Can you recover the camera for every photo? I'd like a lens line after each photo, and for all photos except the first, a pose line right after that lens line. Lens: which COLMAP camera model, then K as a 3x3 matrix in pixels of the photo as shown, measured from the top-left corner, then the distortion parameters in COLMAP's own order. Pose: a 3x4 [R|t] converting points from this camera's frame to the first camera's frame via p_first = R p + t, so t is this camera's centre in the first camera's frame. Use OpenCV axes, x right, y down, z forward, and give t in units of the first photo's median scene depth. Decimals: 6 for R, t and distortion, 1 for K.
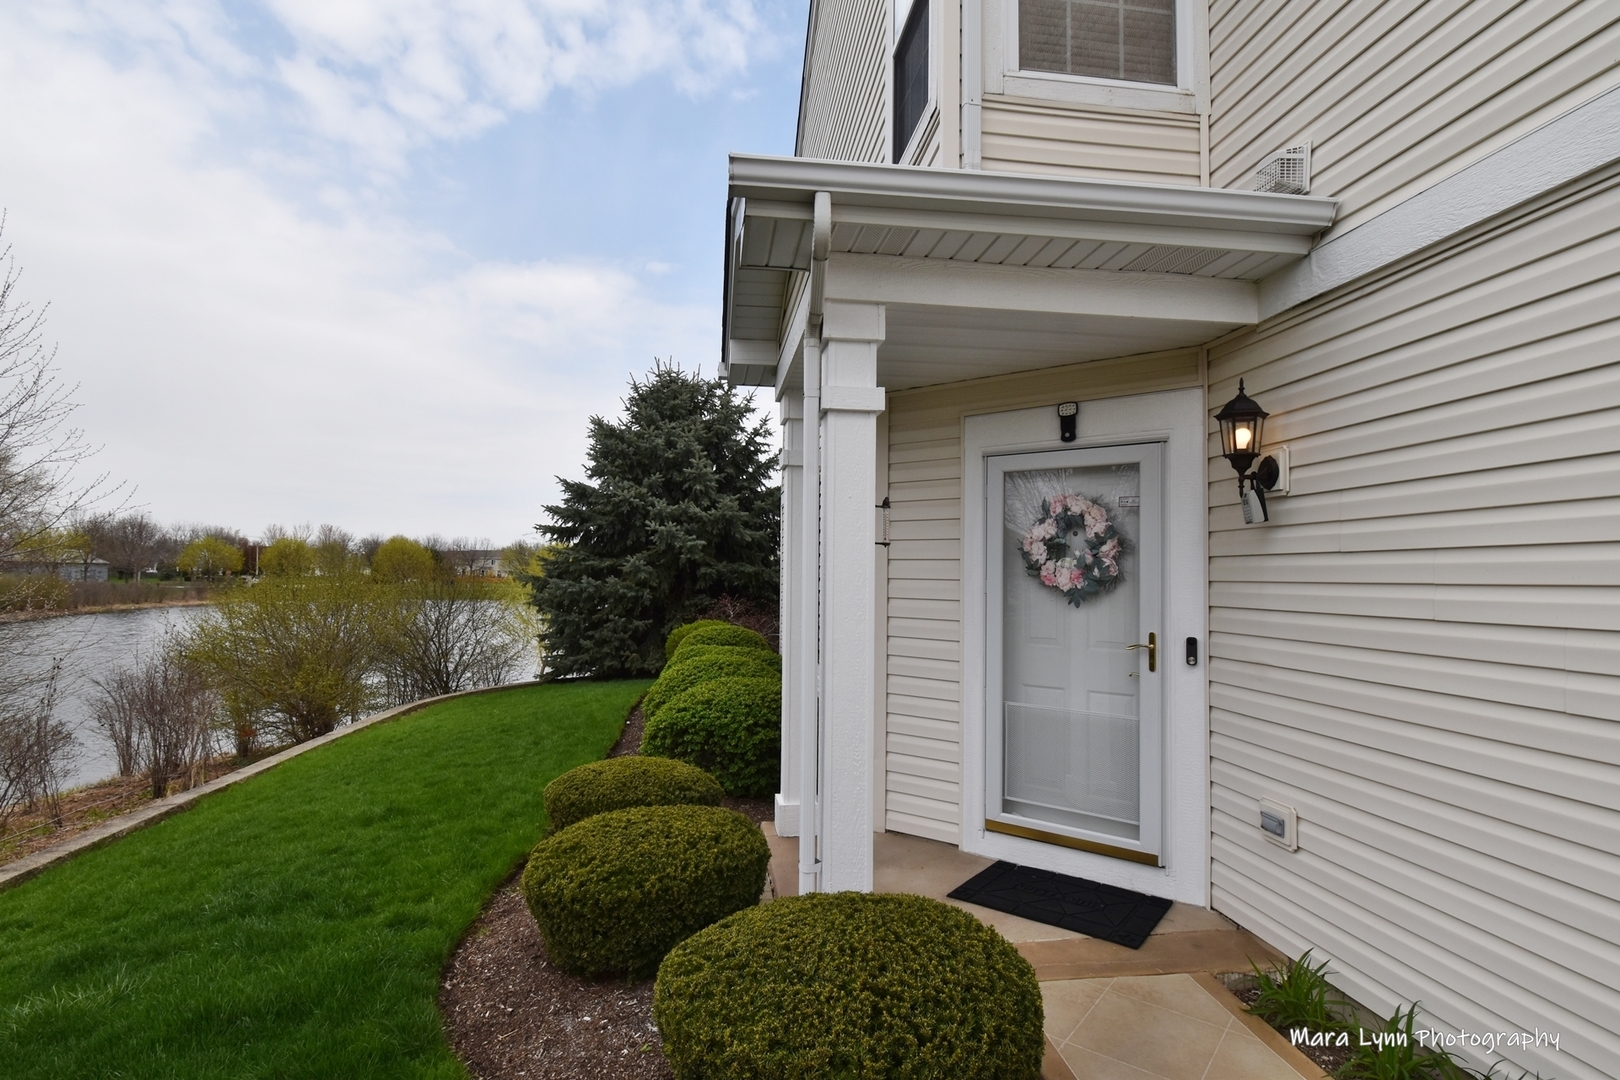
lens RADIAL K [[811.4, 0, 810.0], [0, 811.4, 540.0], [0, 0, 1]] dist [0.027054, -0.031464]
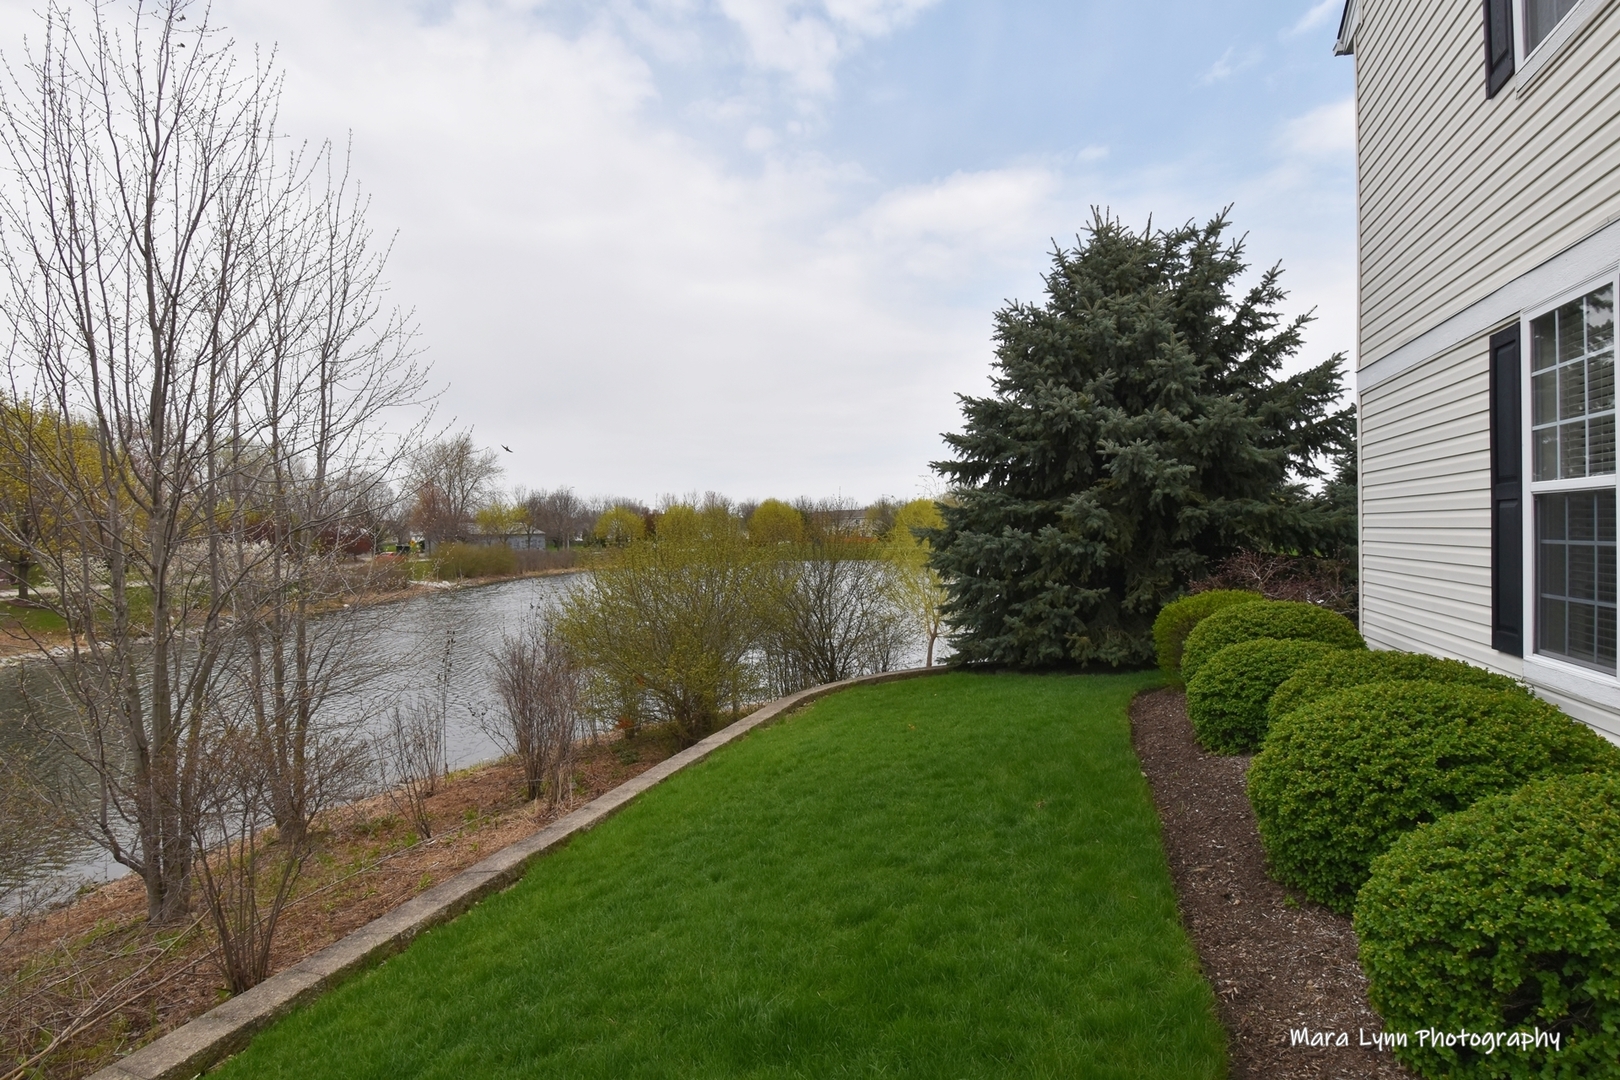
lens RADIAL K [[890.5, 0, 810.0], [0, 890.5, 540.0], [0, 0, 1]] dist [-0.000481, -0.000021]
pose [[0.910407, -0.025498, -0.412927, -0.105548], [0.047682, 0.997915, 0.043508, 0.013158], [0.410956, -0.059299, 0.909724, 0.208061]]
